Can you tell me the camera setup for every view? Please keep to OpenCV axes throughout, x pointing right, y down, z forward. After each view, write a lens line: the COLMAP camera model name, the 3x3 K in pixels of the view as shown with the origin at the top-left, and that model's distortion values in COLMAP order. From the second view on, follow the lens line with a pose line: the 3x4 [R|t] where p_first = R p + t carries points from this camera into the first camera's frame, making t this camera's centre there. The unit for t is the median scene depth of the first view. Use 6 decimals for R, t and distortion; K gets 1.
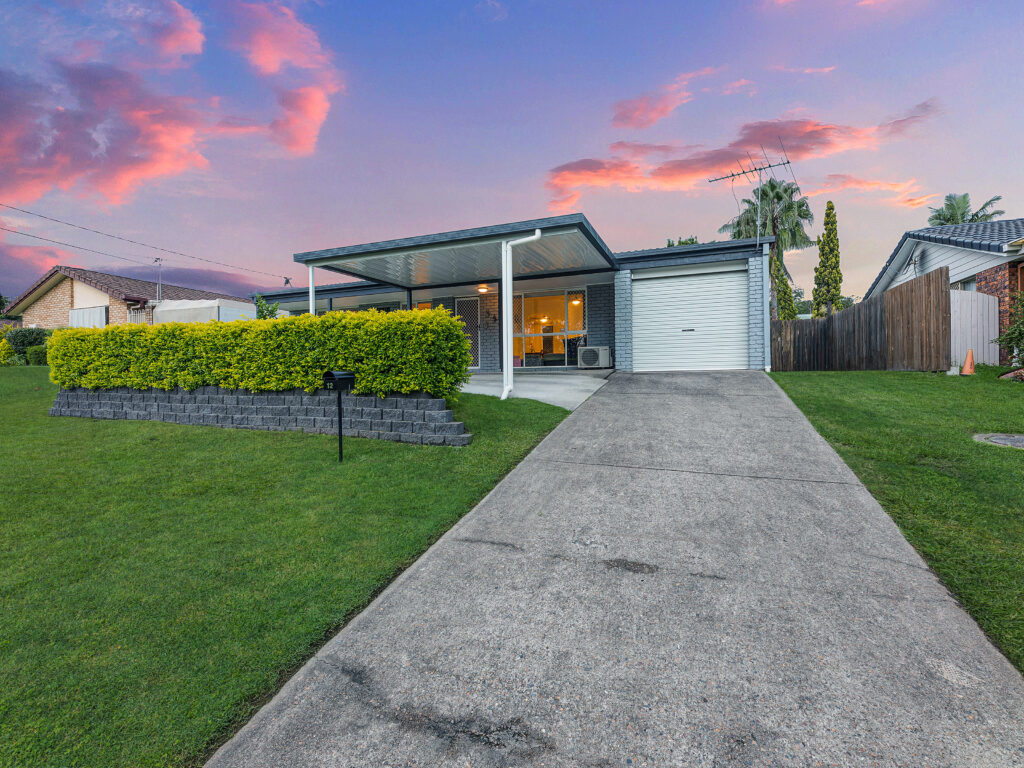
lens RADIAL K [[466.5, 0, 510.9], [0, 466.5, 378.9], [0, 0, 1]] dist [-0.005993, -0.000339]
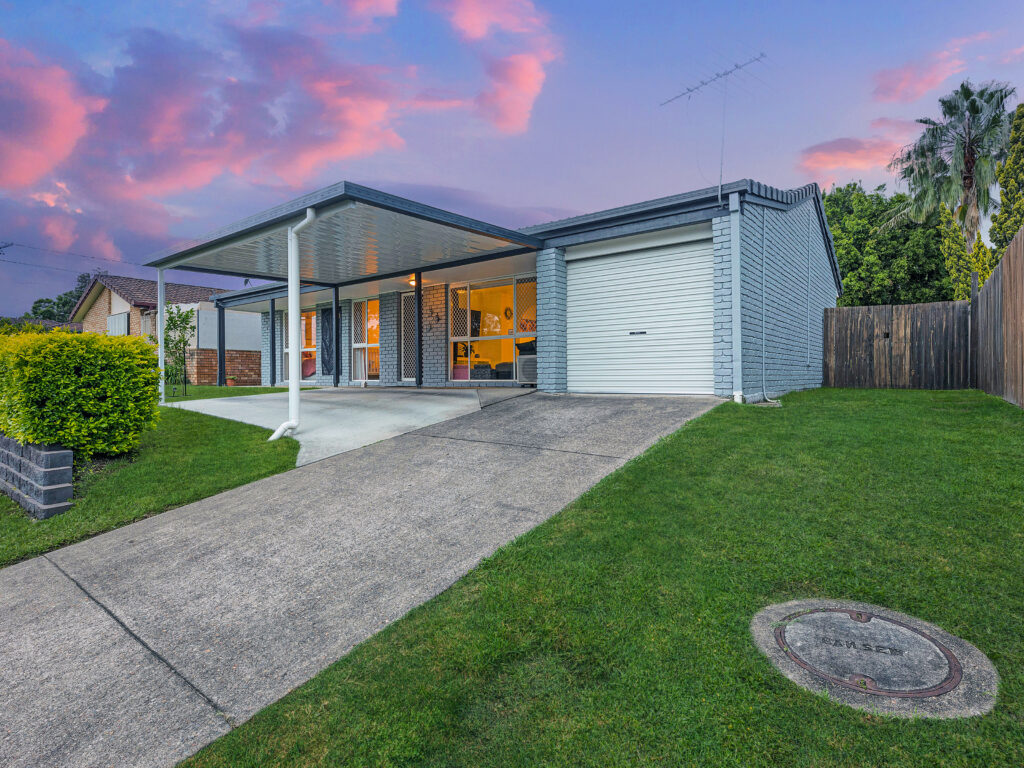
lens RADIAL K [[538.3, 0, 509.2], [0, 538.3, 377.8], [0, 0, 1]] dist [-0.003392, 0.000274]
pose [[0.954381, 0.006826, -0.298514, 0.430943], [-0.003526, 0.999927, 0.011594, -0.047723], [0.298571, -0.010013, 0.954335, 0.203592]]
